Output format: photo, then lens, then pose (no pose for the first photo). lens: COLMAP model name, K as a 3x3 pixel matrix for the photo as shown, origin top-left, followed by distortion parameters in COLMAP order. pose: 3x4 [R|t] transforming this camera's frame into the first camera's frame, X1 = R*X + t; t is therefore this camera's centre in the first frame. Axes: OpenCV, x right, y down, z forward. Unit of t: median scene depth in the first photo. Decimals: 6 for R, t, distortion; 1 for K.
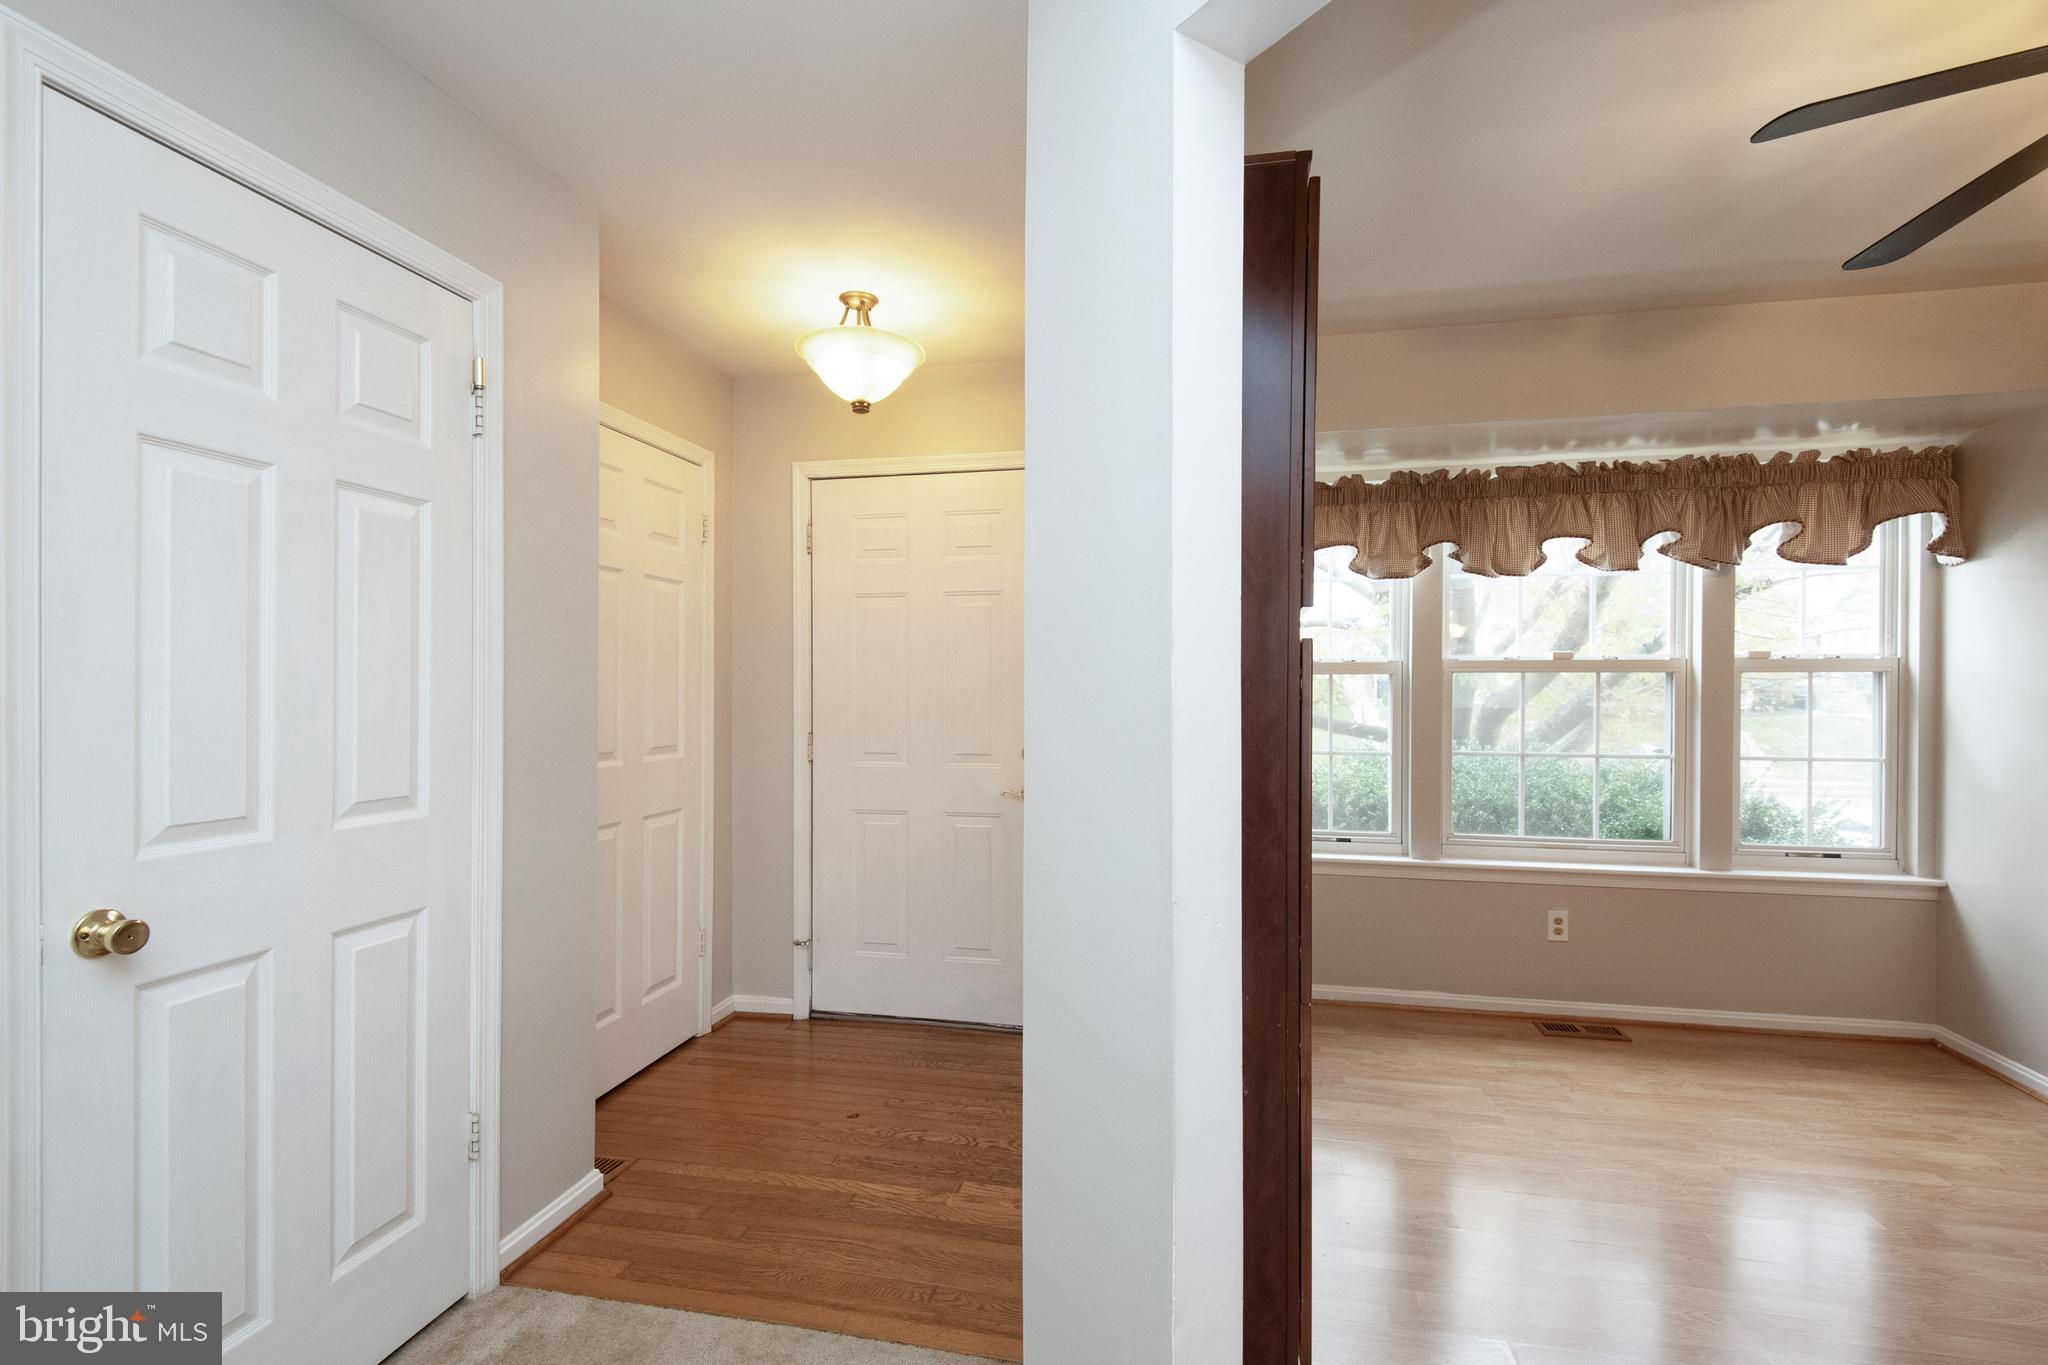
lens RADIAL K [[929.1, 0, 1020.3], [0, 929.1, 697.3], [0, 0, 1]] dist [0.025792, -0.019947]
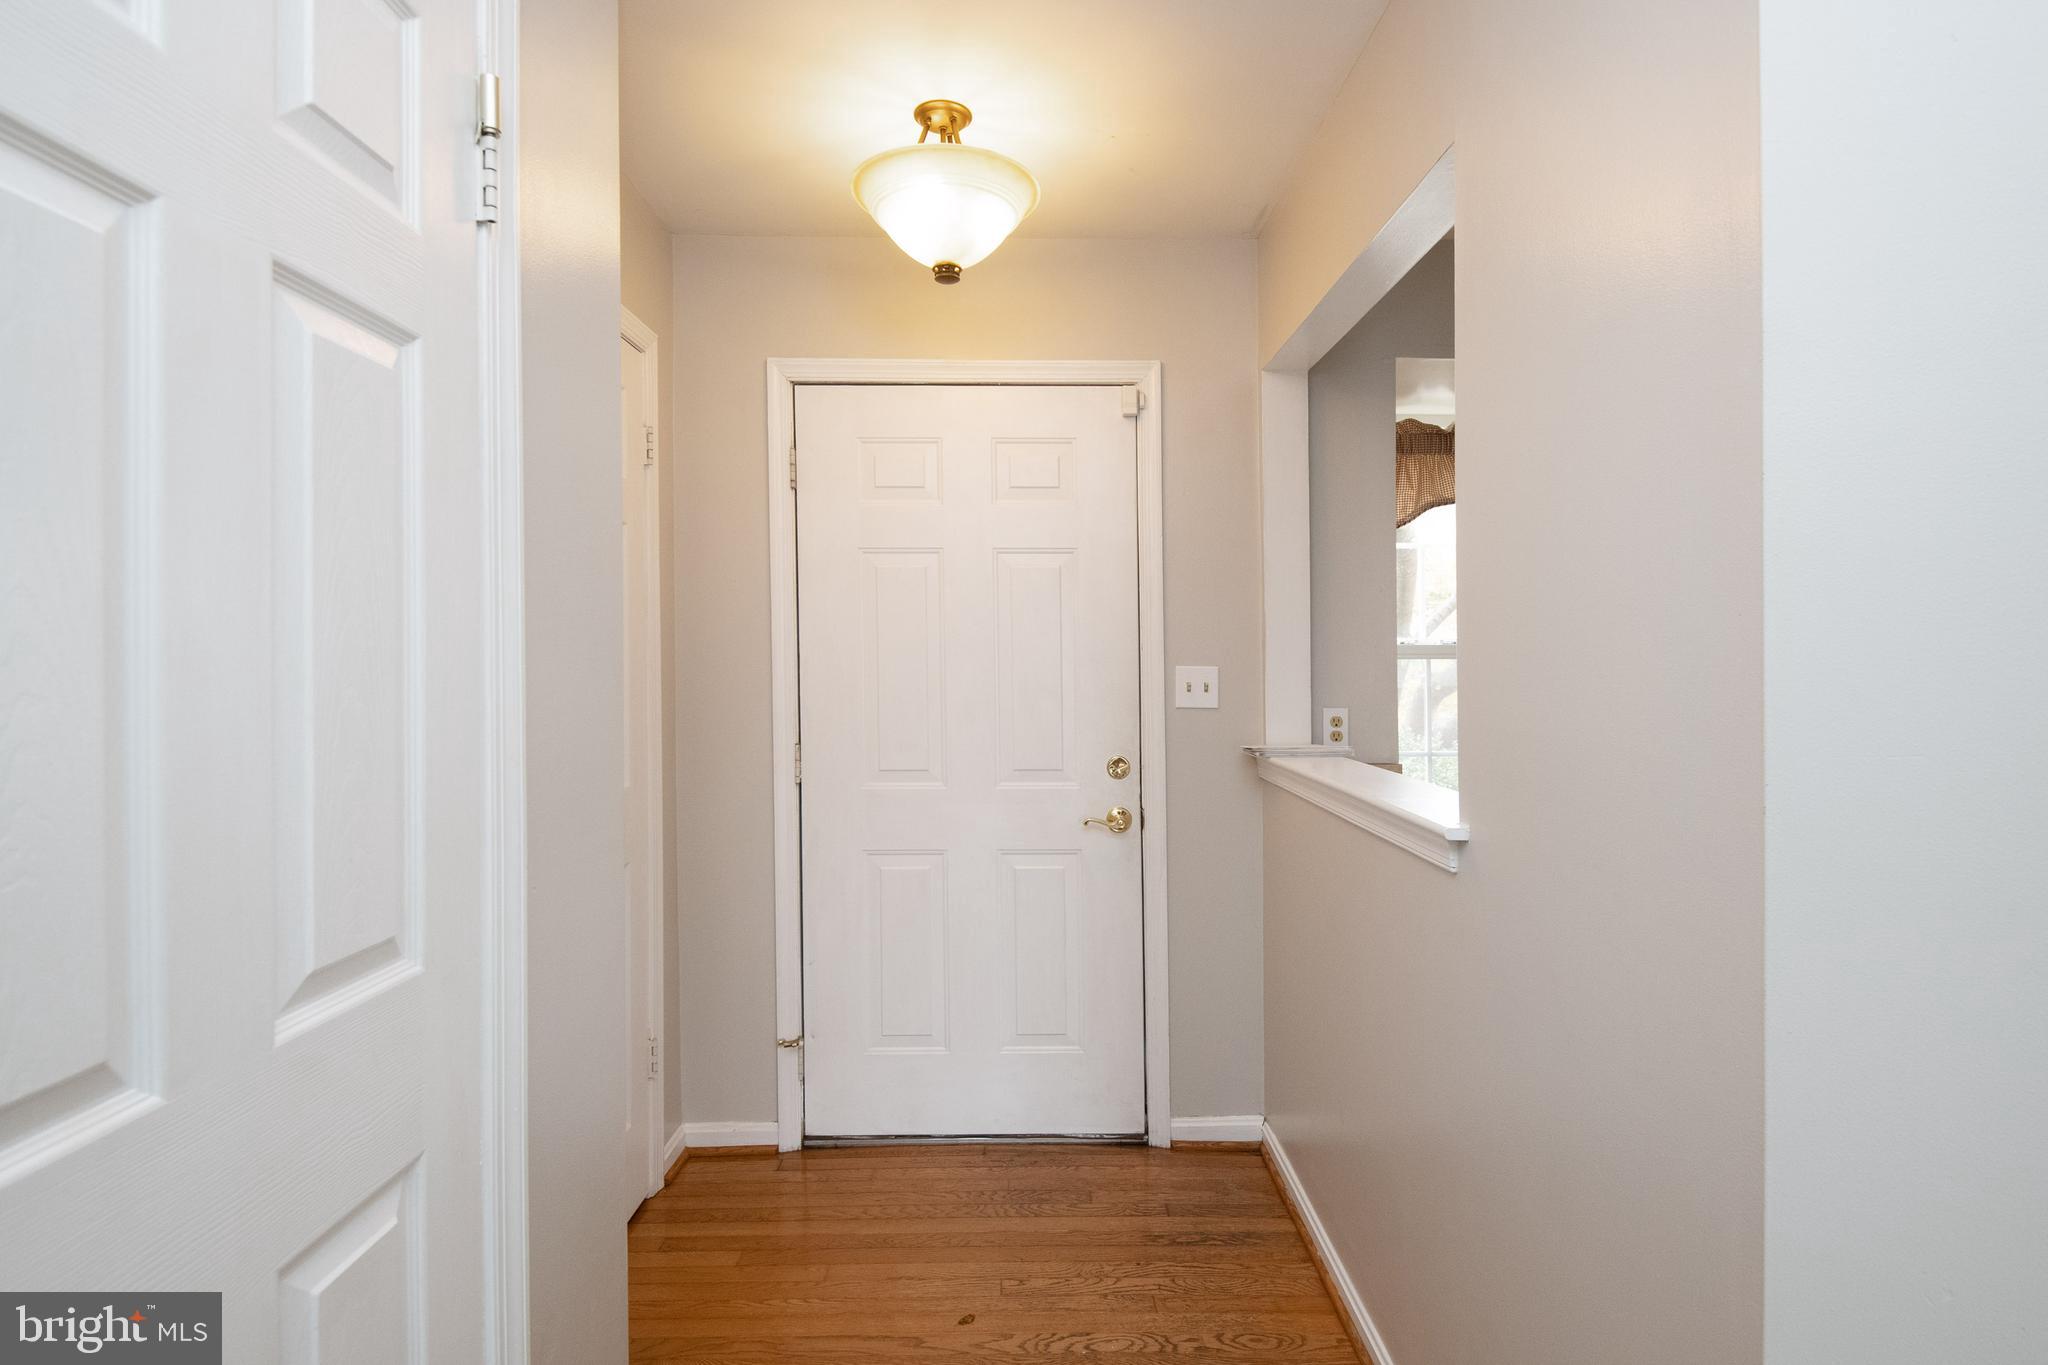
lens RADIAL K [[1024.2, 0, 1028.0], [0, 1024.2, 677.6], [0, 0, 1]] dist [0.012396, -0.005424]
pose [[0.974177, -0.004337, 0.225745, -0.239462], [0.003136, 0.999979, 0.005676, -0.015973], [-0.225765, -0.004821, 0.974170, 0.212028]]
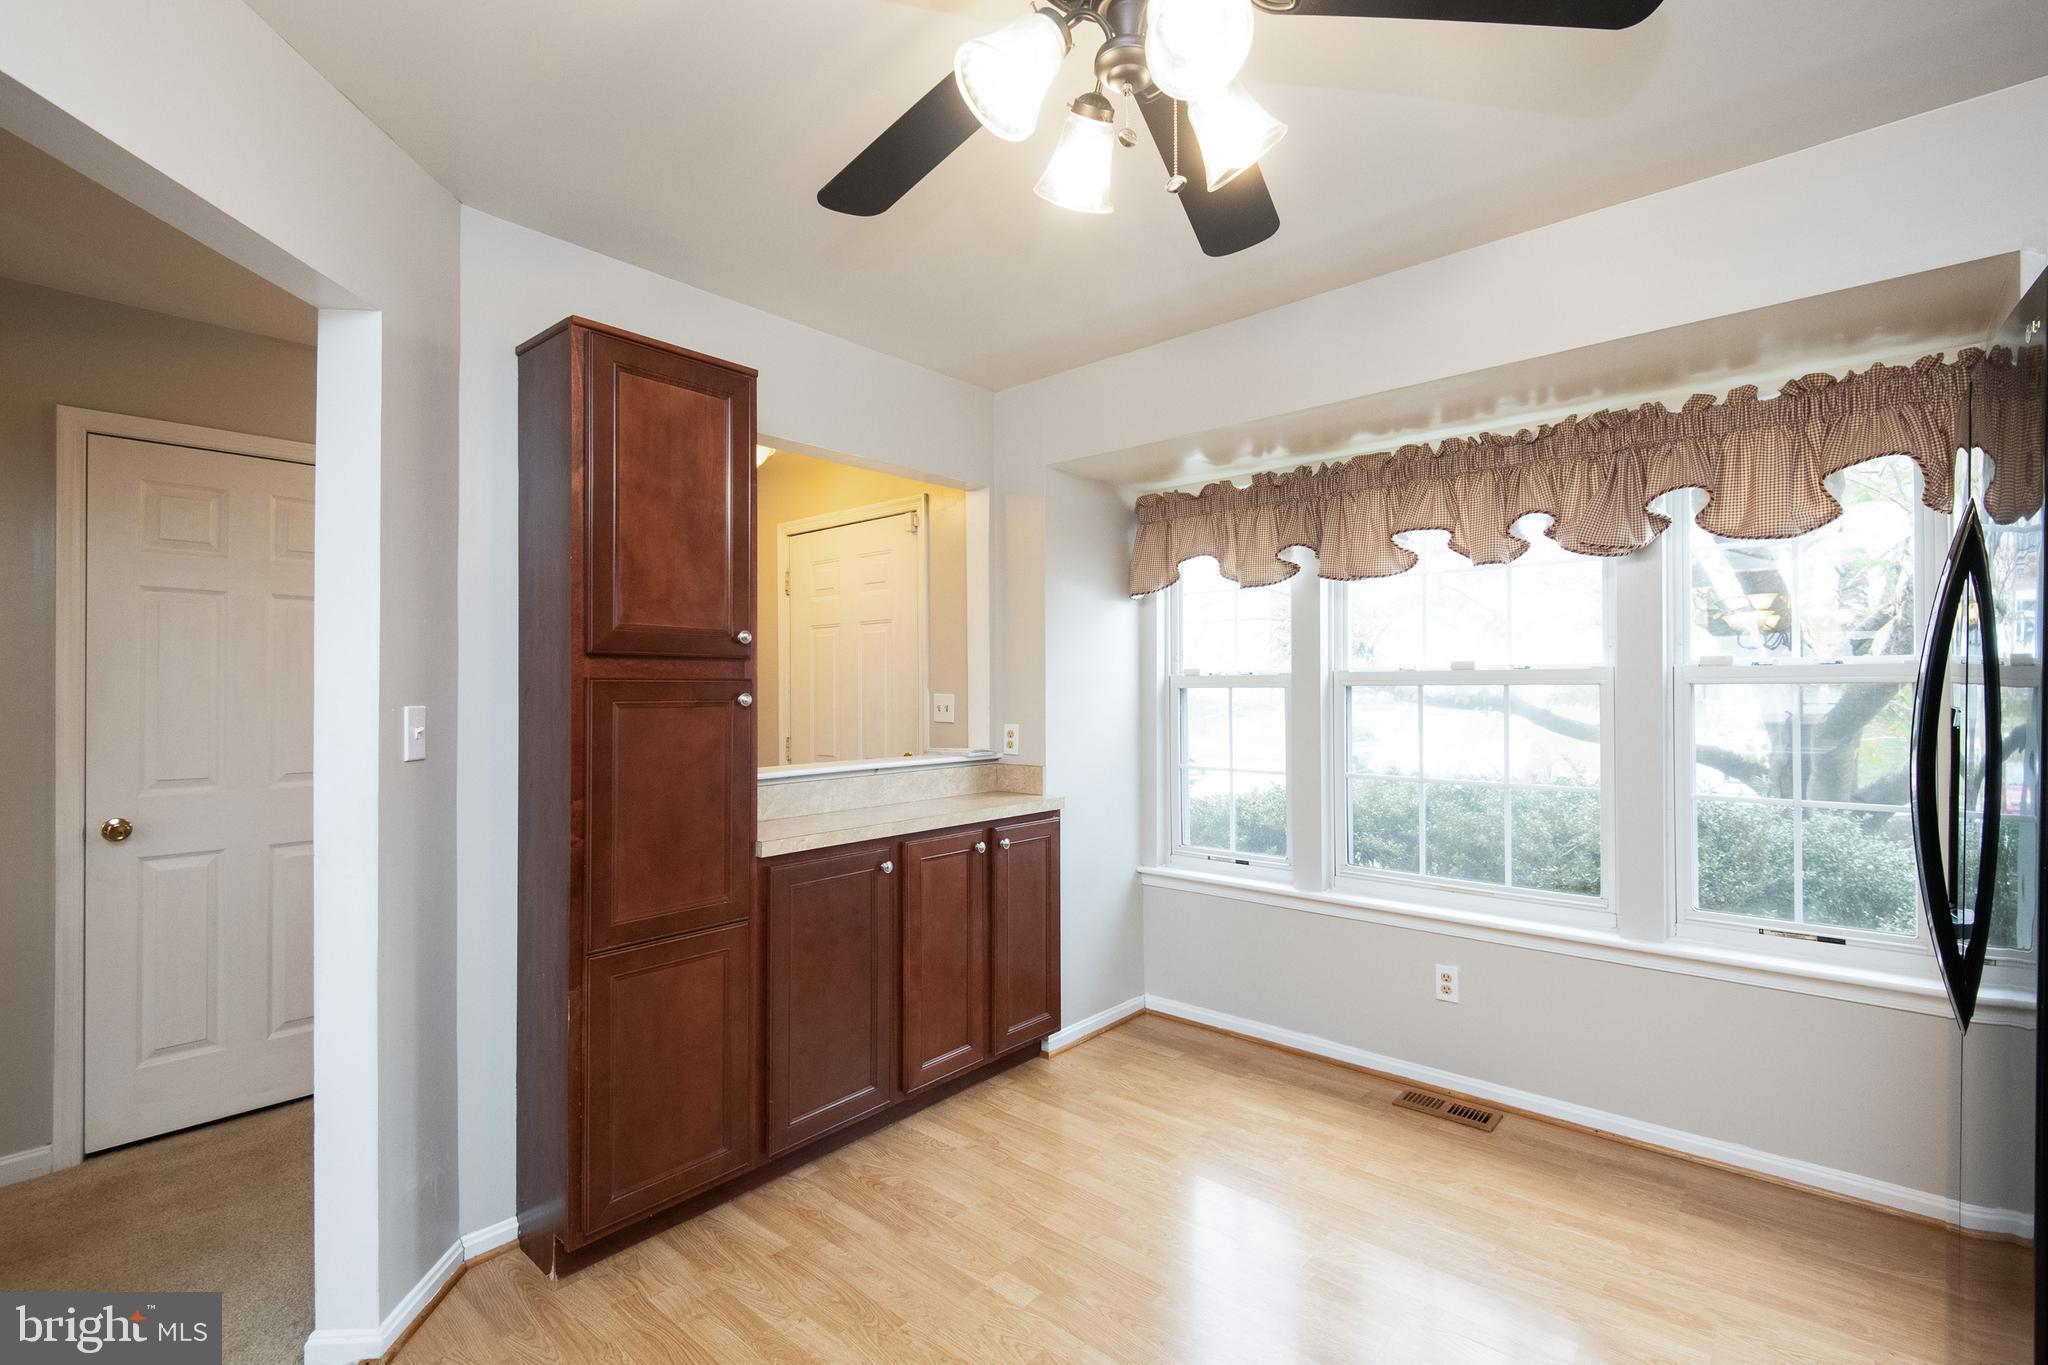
lens RADIAL K [[929.1, 0, 1008.4], [0, 929.1, 679.1], [0, 0, 1]] dist [0.025792, -0.019947]
pose [[0.865386, -0.010661, -0.500992, 0.681368], [0.000032, 0.999775, -0.021218, -0.014225], [0.501106, 0.018345, 0.865192, 0.063501]]
